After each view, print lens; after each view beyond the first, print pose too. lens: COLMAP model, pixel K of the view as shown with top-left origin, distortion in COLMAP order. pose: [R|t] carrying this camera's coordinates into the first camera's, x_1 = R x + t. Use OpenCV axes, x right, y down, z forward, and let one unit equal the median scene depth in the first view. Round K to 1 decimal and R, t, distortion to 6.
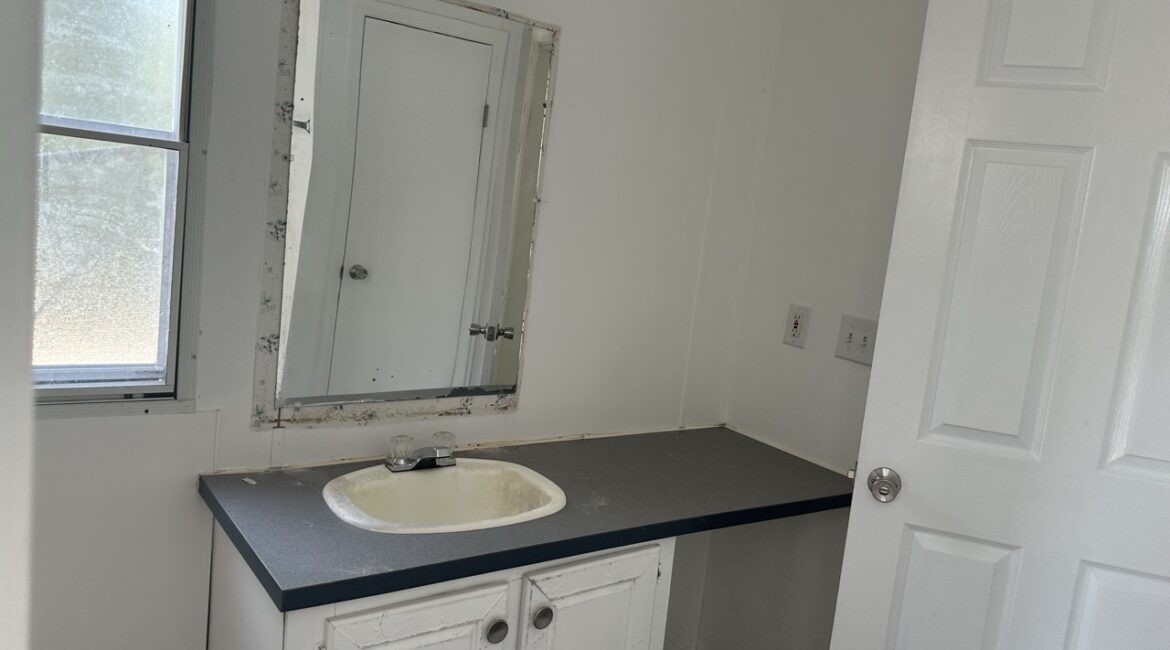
lens RADIAL K [[830.7, 0, 586.9], [0, 830.7, 314.4], [0, 0, 1]] dist [0.058663, -0.064761]
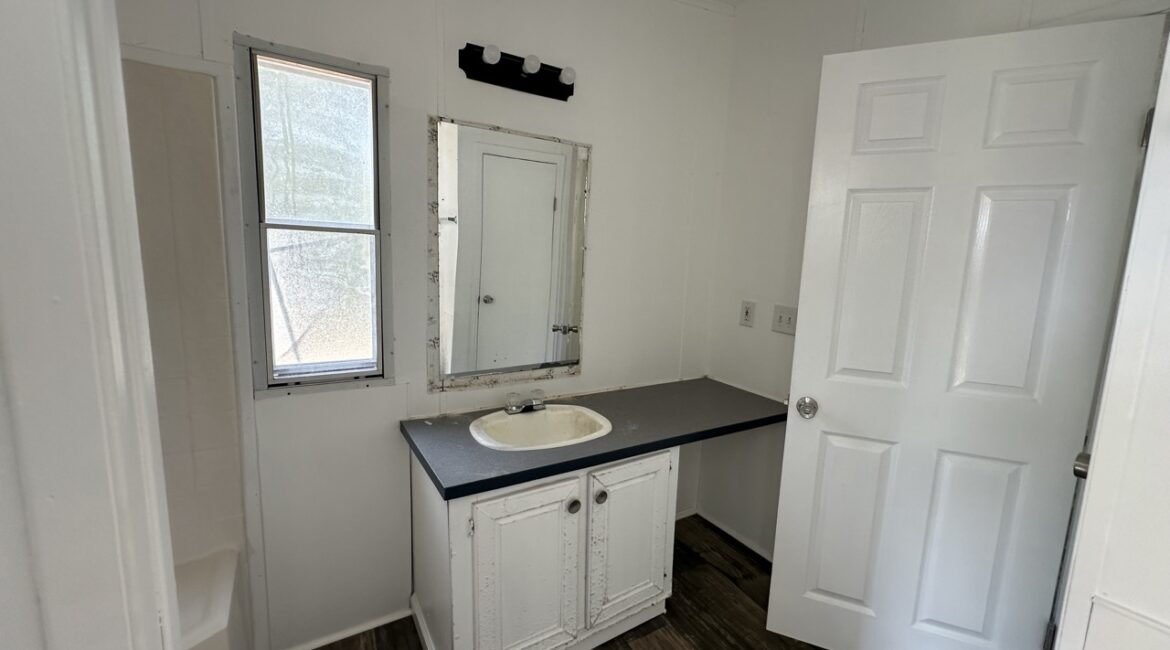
lens RADIAL K [[469.6, 0, 587.6], [0, 469.6, 324.9], [0, 0, 1]] dist [-0.004866, 0.002054]
pose [[0.994751, -0.061592, -0.081706, 0.016501], [0.062764, 0.997958, 0.011849, 0.005988], [0.080810, -0.016915, 0.996586, 0.065208]]
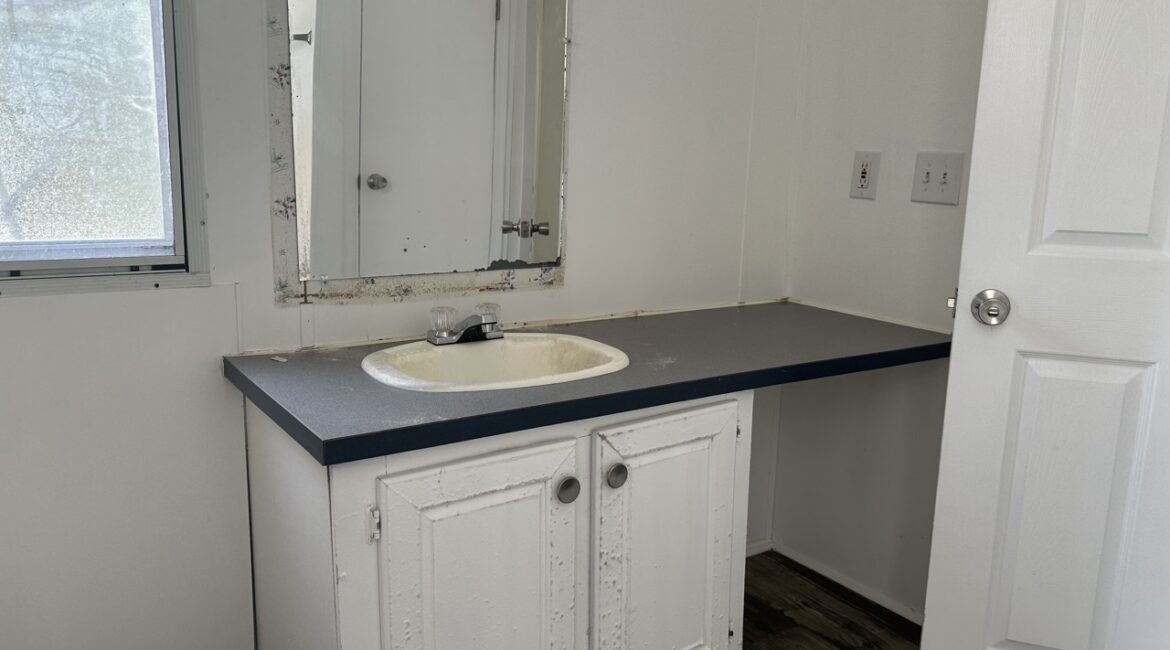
lens RADIAL K [[830.7, 0, 590.3], [0, 830.7, 331.4], [0, 0, 1]] dist [0.058663, -0.064761]
pose [[0.996618, -0.077721, -0.026681, -0.041957], [0.078987, 0.995608, 0.050264, 0.148863], [0.022657, -0.052202, 0.998380, 0.109555]]
